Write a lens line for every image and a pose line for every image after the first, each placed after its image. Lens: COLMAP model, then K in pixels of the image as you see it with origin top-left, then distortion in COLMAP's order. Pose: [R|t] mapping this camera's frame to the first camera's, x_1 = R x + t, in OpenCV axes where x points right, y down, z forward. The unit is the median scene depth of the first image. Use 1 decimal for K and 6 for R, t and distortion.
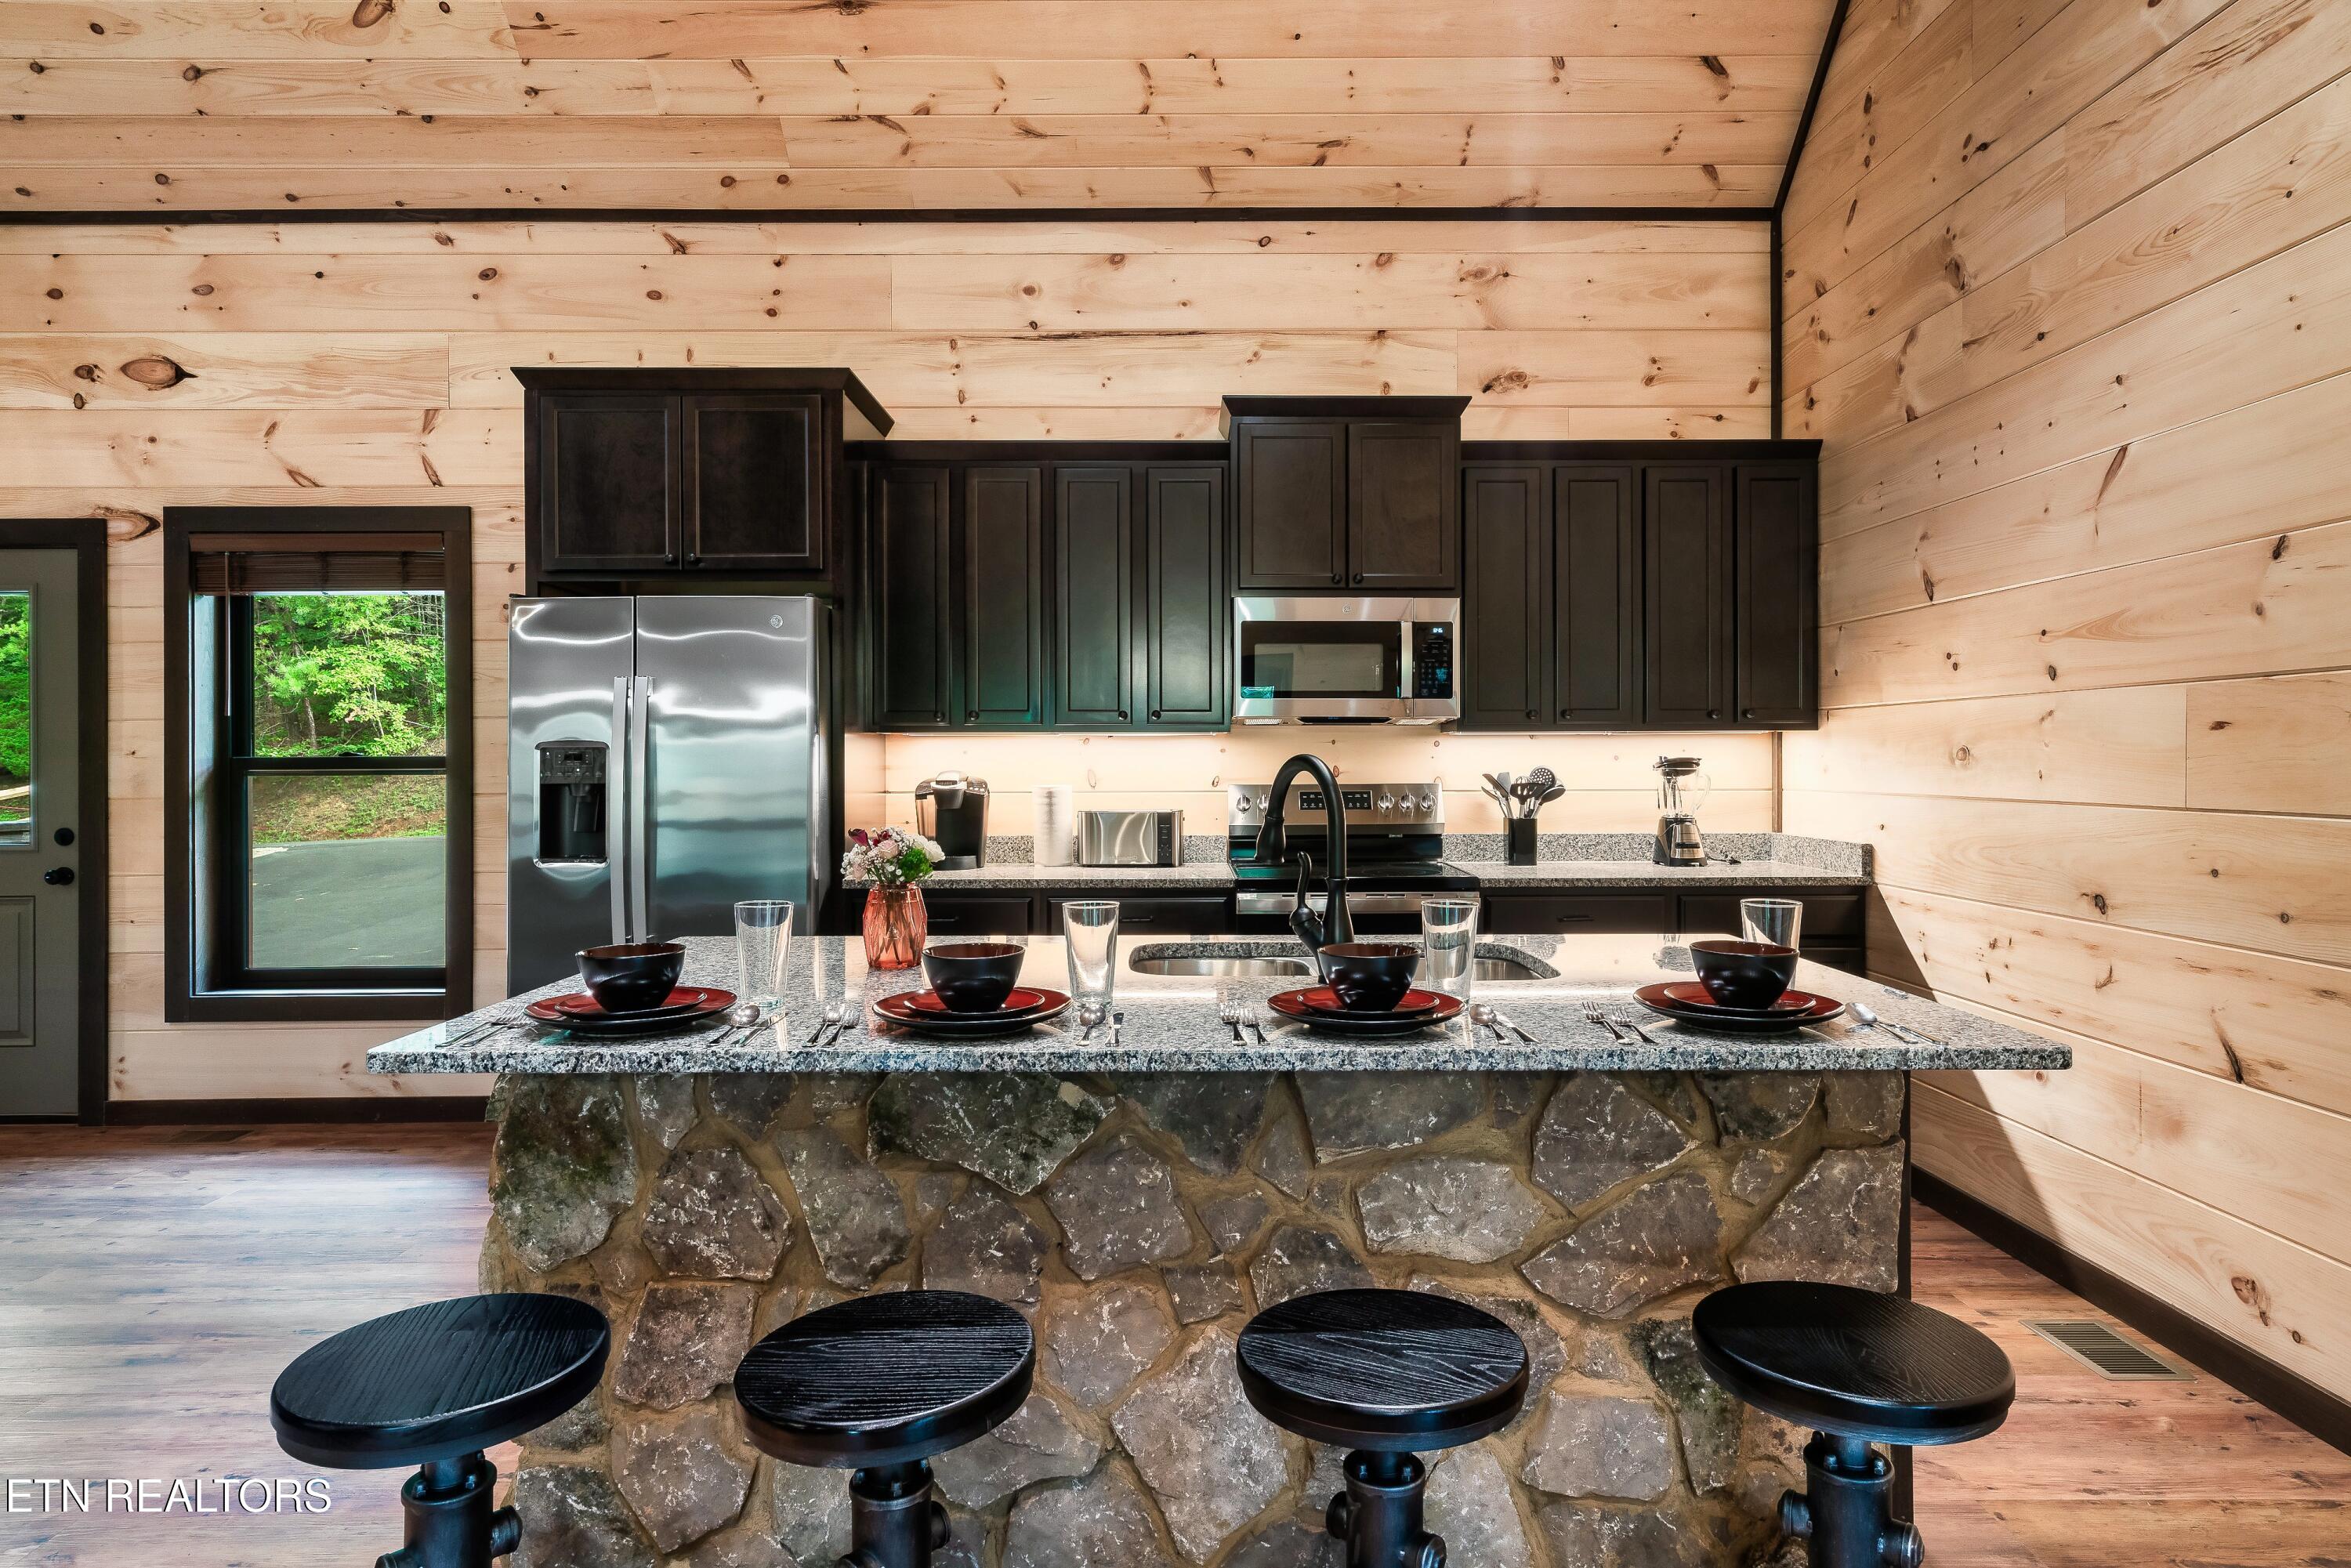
lens RADIAL K [[1353.8, 0, 1178.7], [0, 1353.8, 760.3], [0, 0, 1]] dist [0.012868, 0.002252]
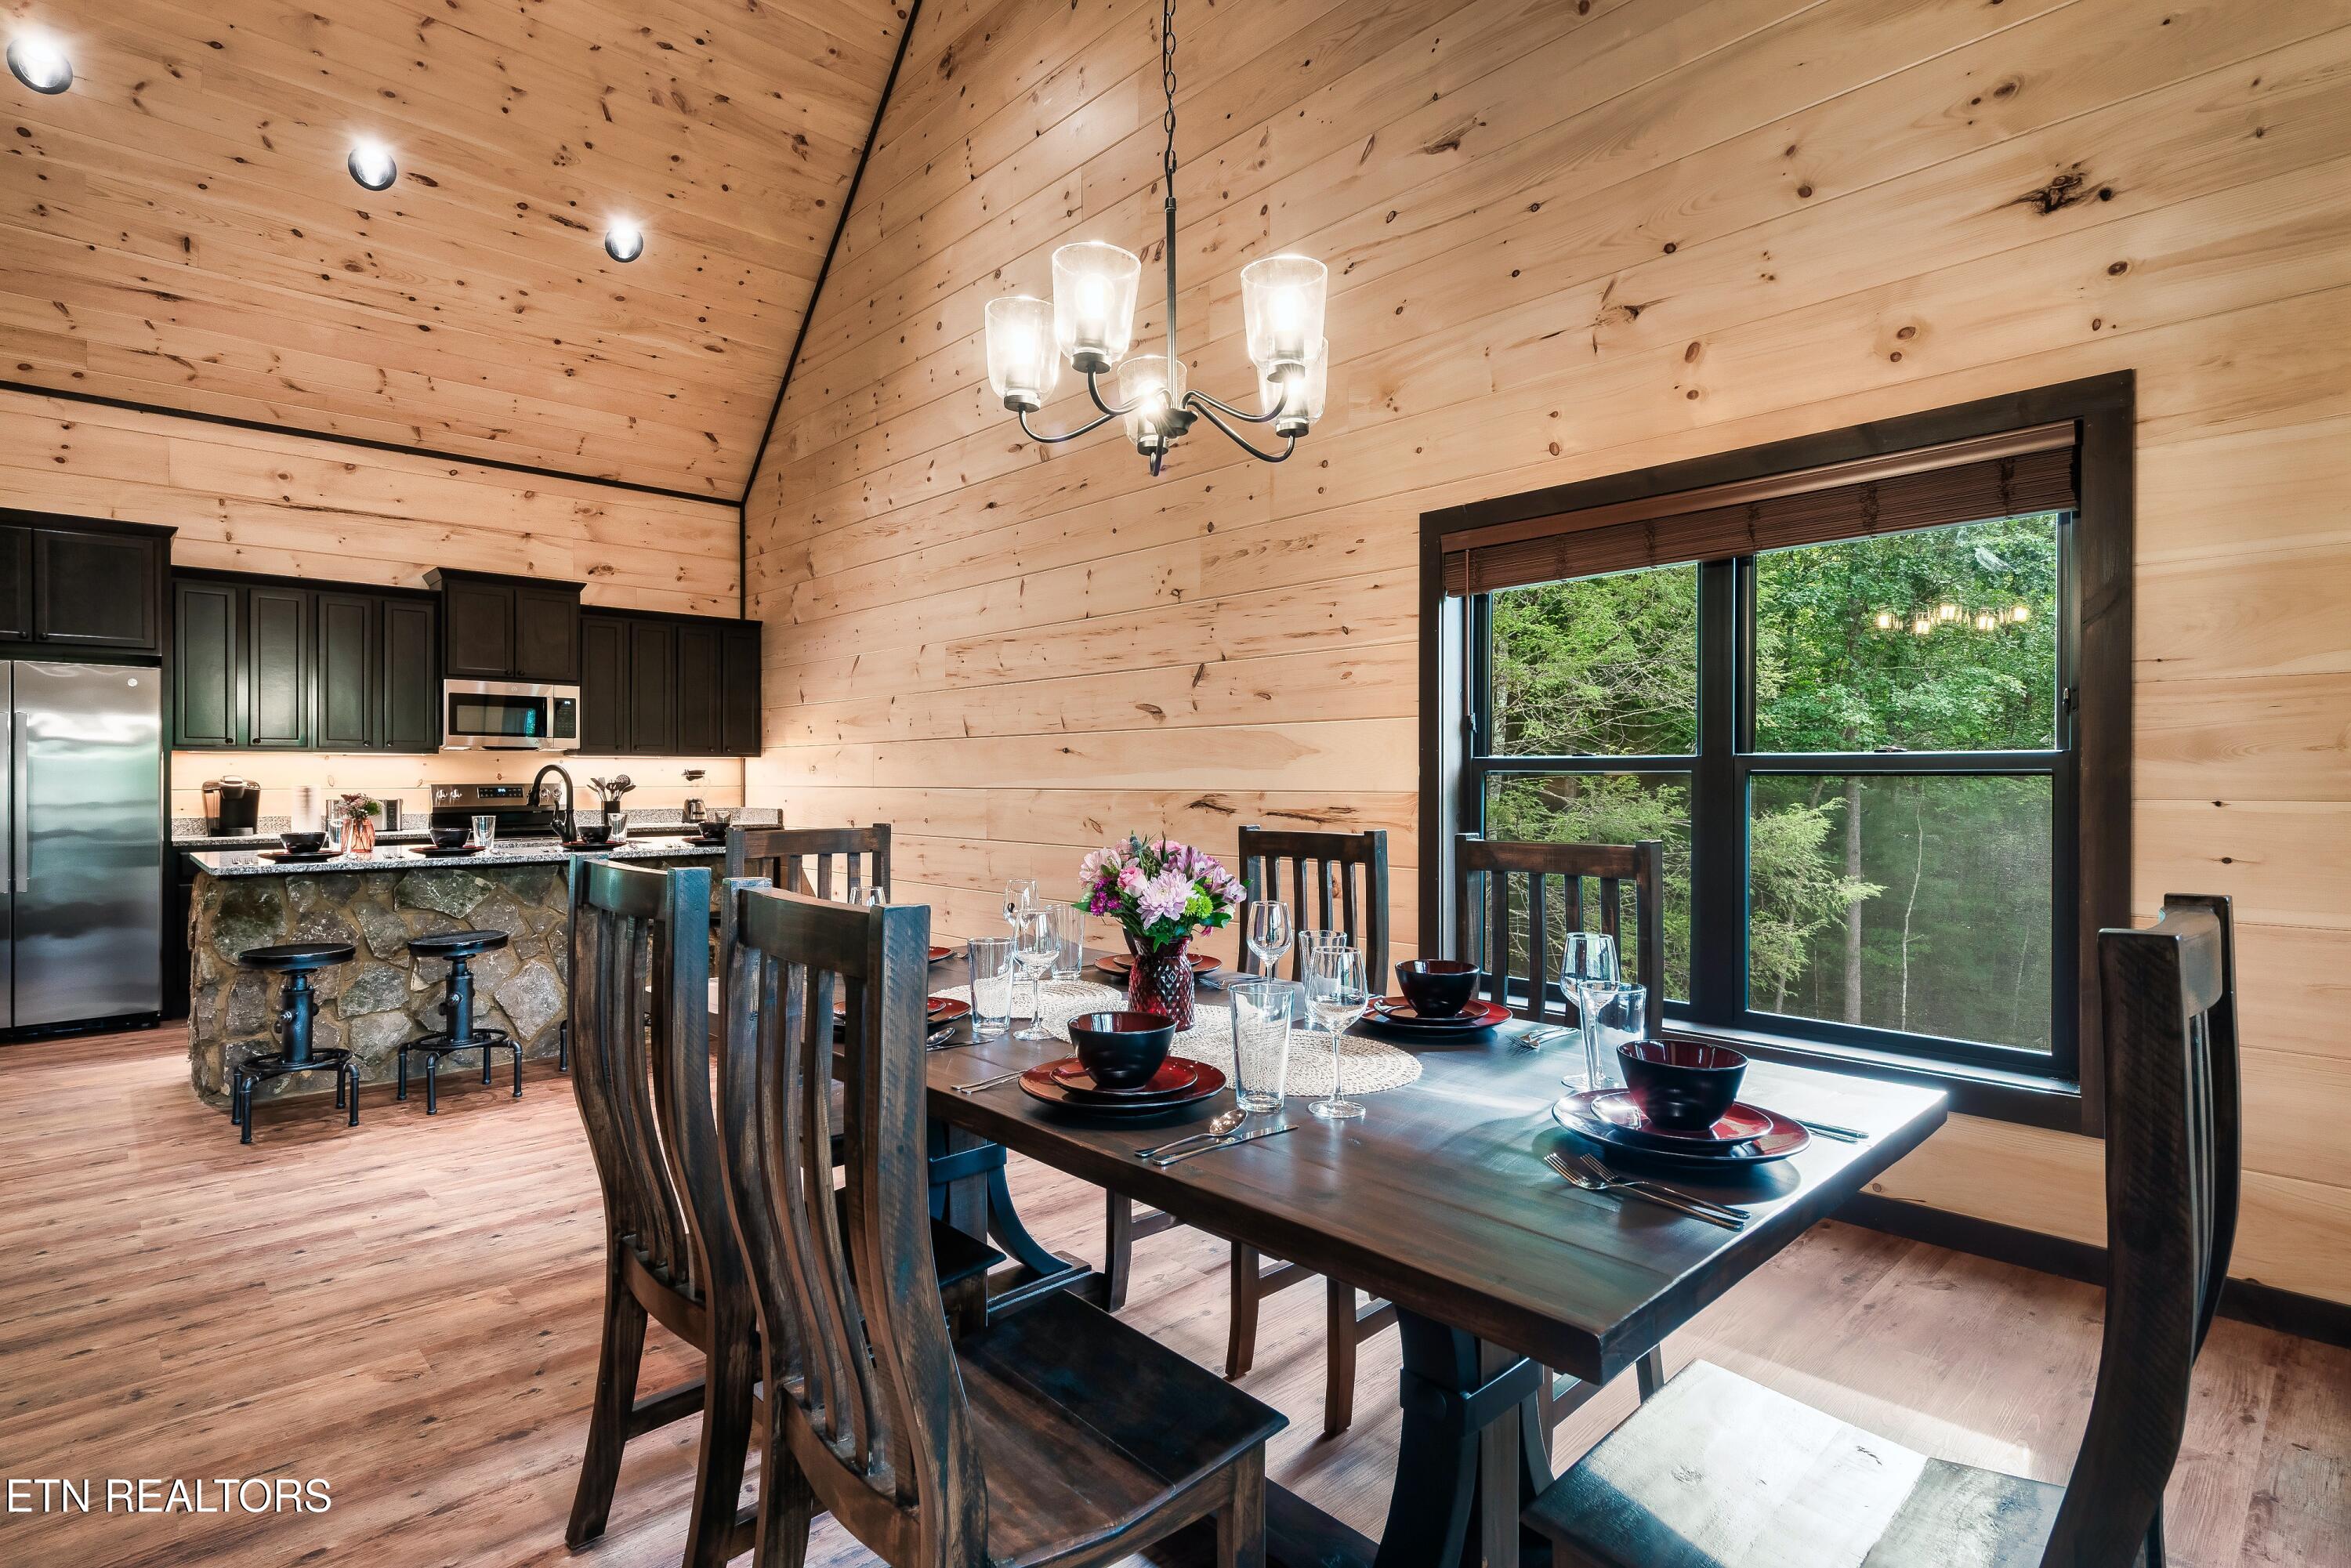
lens RADIAL K [[1159.6, 0, 1178.5], [0, 1159.6, 779.0], [0, 0, 1]] dist [-0.000515, 0.001343]
pose [[0.731693, 0.001044, 0.681634, -0.290107], [-0.000371, 0.999999, -0.001134, 0.013755], [-0.681635, 0.000577, 0.731692, -0.779733]]
